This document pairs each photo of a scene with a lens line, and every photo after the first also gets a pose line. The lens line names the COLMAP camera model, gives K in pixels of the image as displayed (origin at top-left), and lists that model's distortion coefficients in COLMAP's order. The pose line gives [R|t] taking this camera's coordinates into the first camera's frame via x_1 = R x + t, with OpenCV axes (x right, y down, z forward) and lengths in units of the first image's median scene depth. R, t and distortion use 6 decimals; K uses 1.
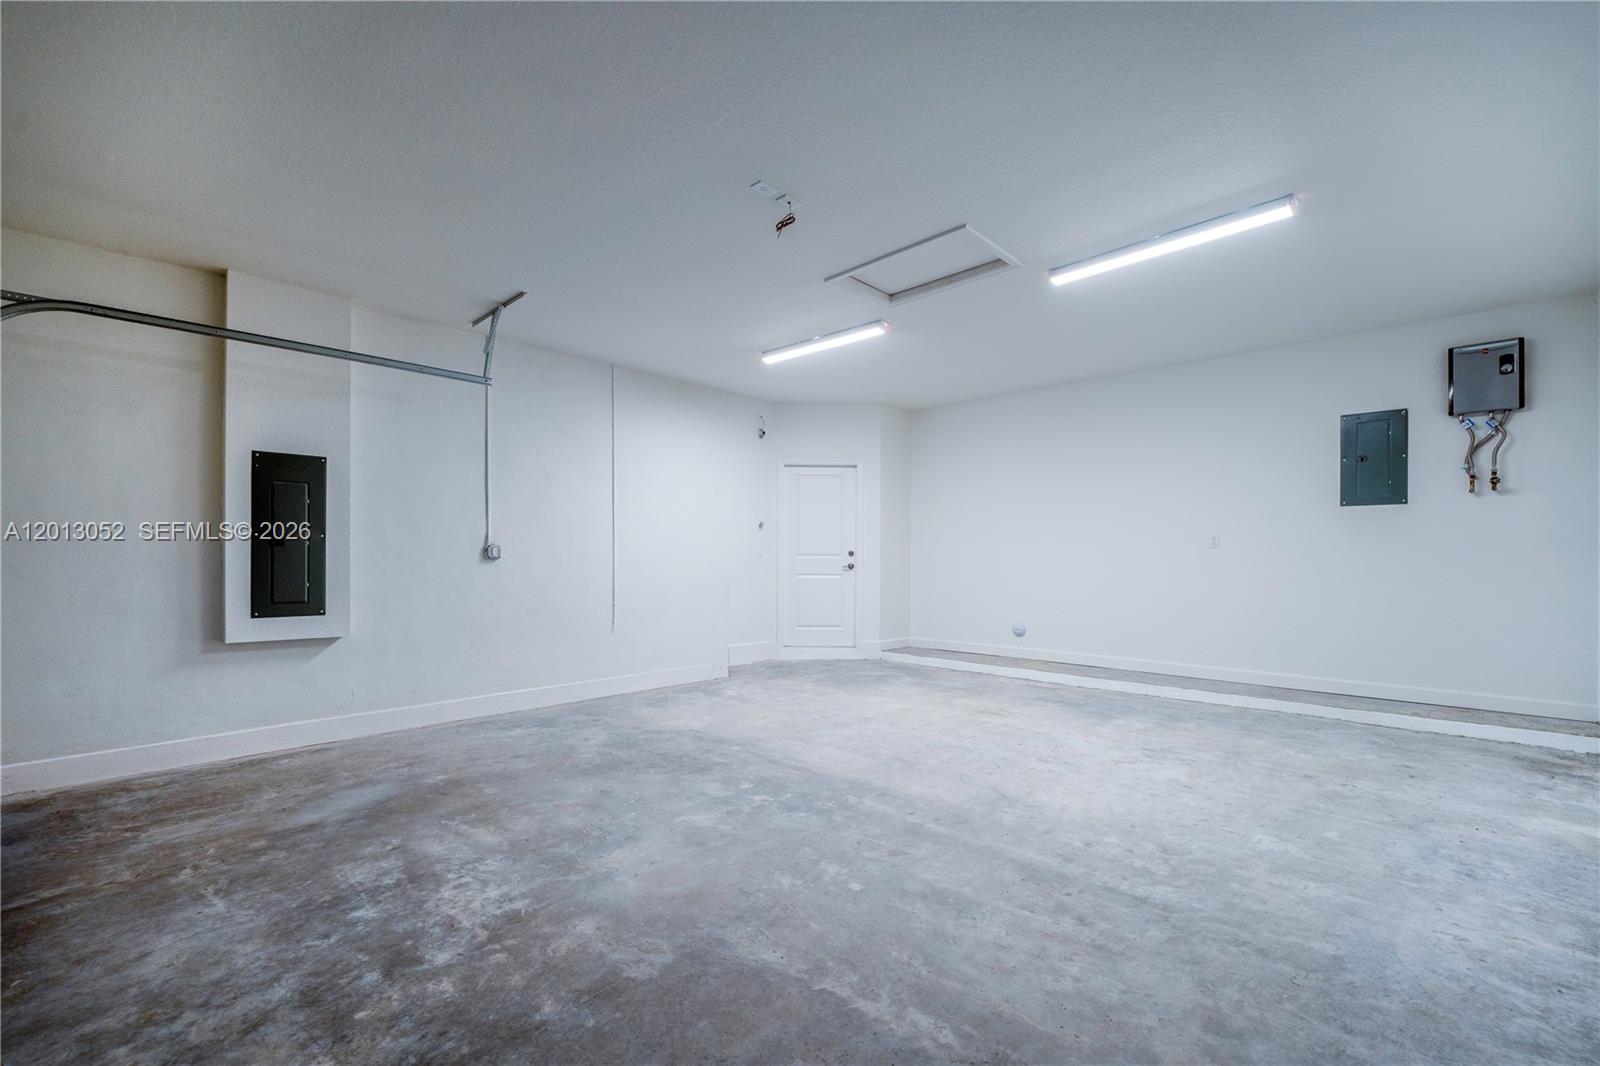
lens RADIAL K [[659.2, 0, 813.9], [0, 659.2, 560.6], [0, 0, 1]] dist [-0.021863, 0.002355]
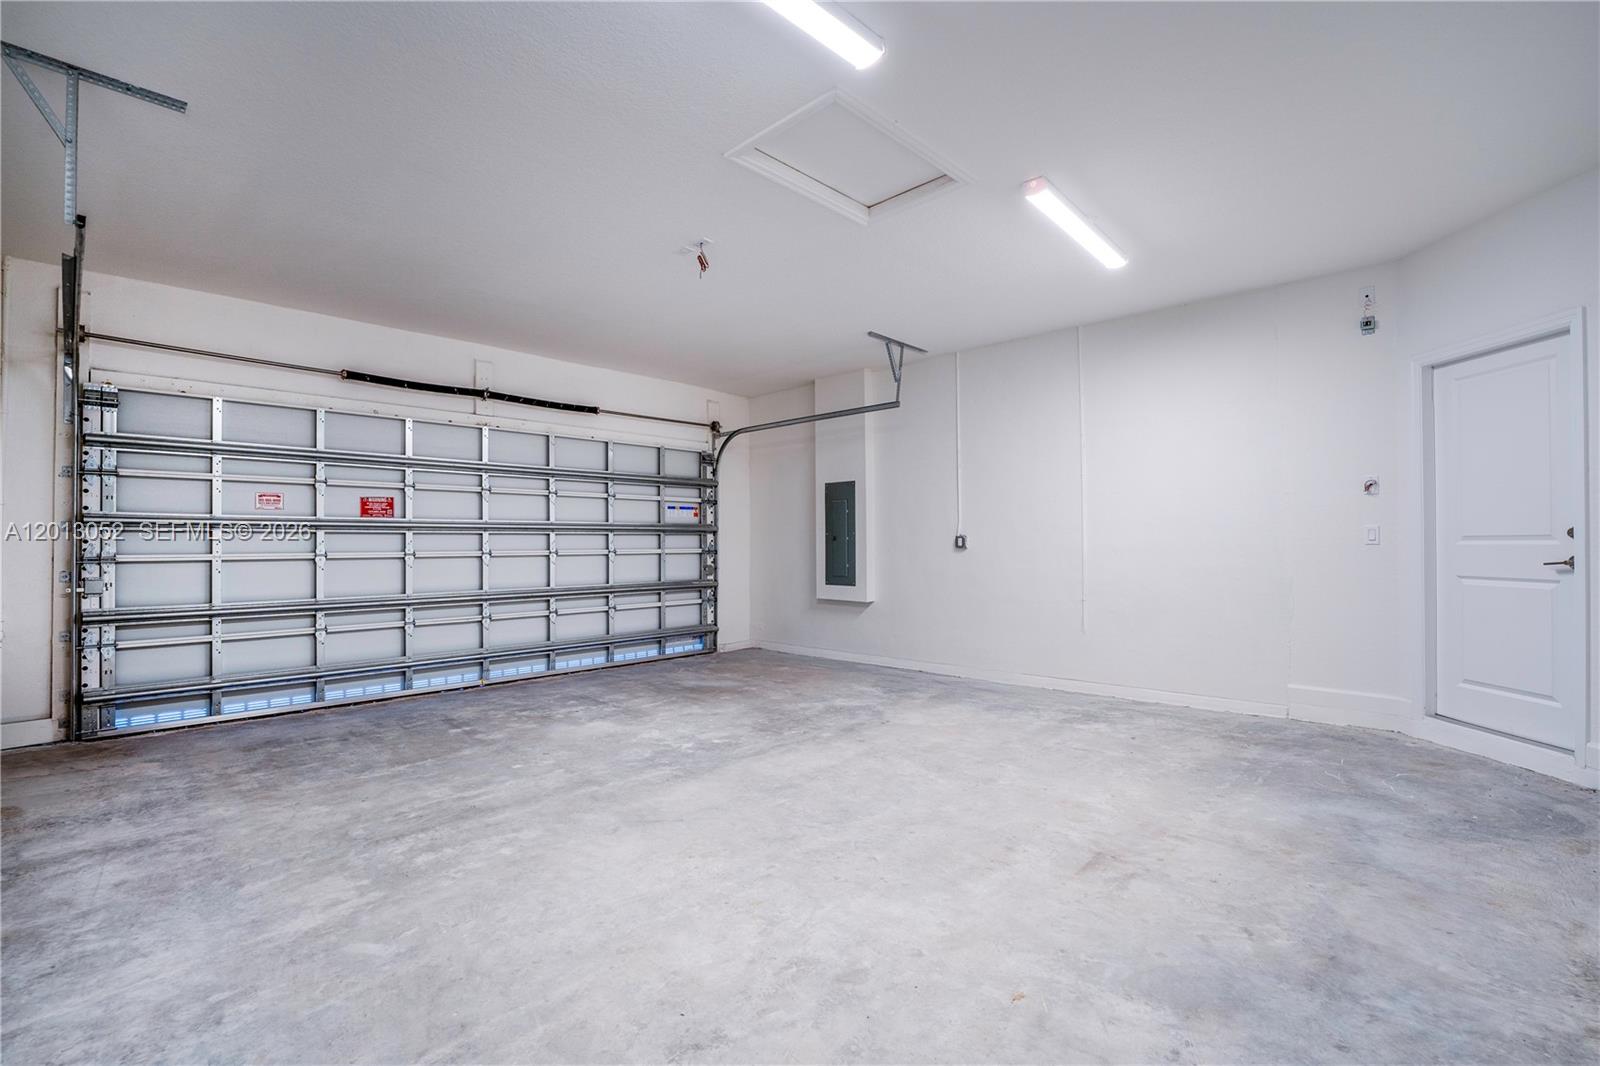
lens RADIAL K [[721.9, 0, 791.4], [0, 721.9, 541.2], [0, 0, 1]] dist [-0.018713, 0.000435]
pose [[-0.017599, -0.012496, -0.999767, 1.193743], [0.003681, 0.999914, -0.012563, -0.000385], [0.999838, -0.003901, -0.017551, 1.154920]]
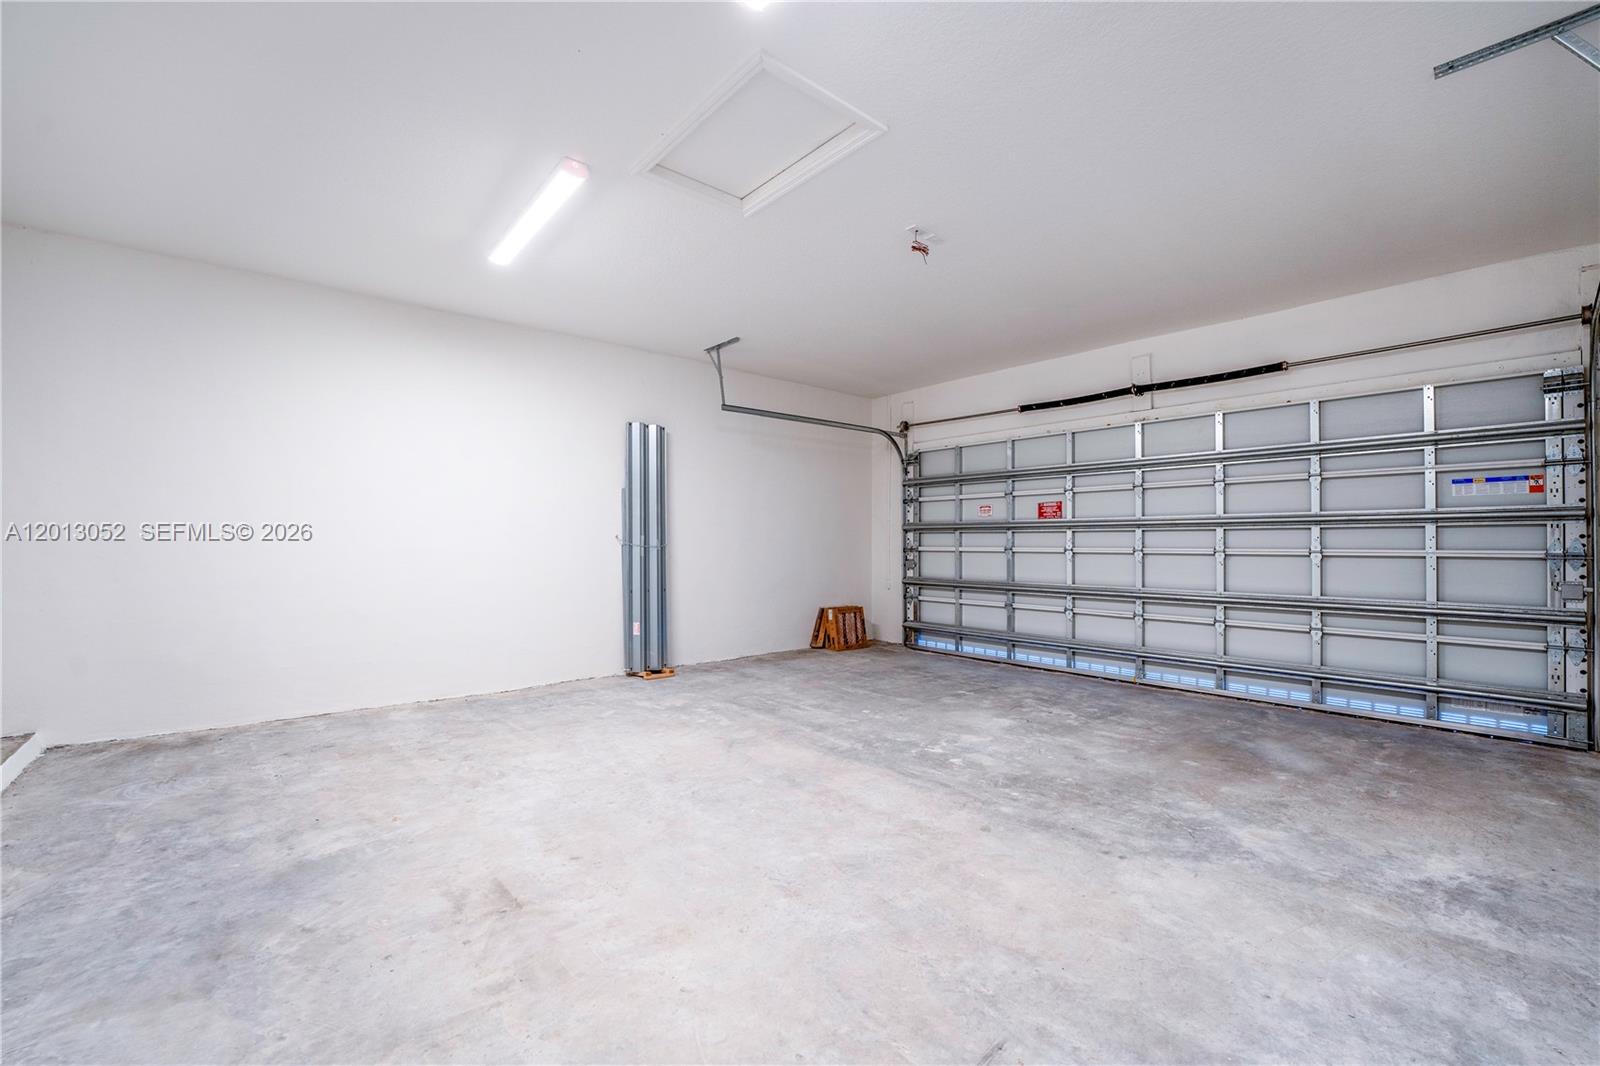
lens RADIAL K [[659.2, 0, 797.3], [0, 659.2, 542.1], [0, 0, 1]] dist [-0.021863, 0.002355]
pose [[-0.994434, -0.007247, 0.105112, 0.043958], [-0.006997, 0.999972, 0.002742, -0.014223], [-0.105129, 0.001991, -0.994457, 2.087026]]
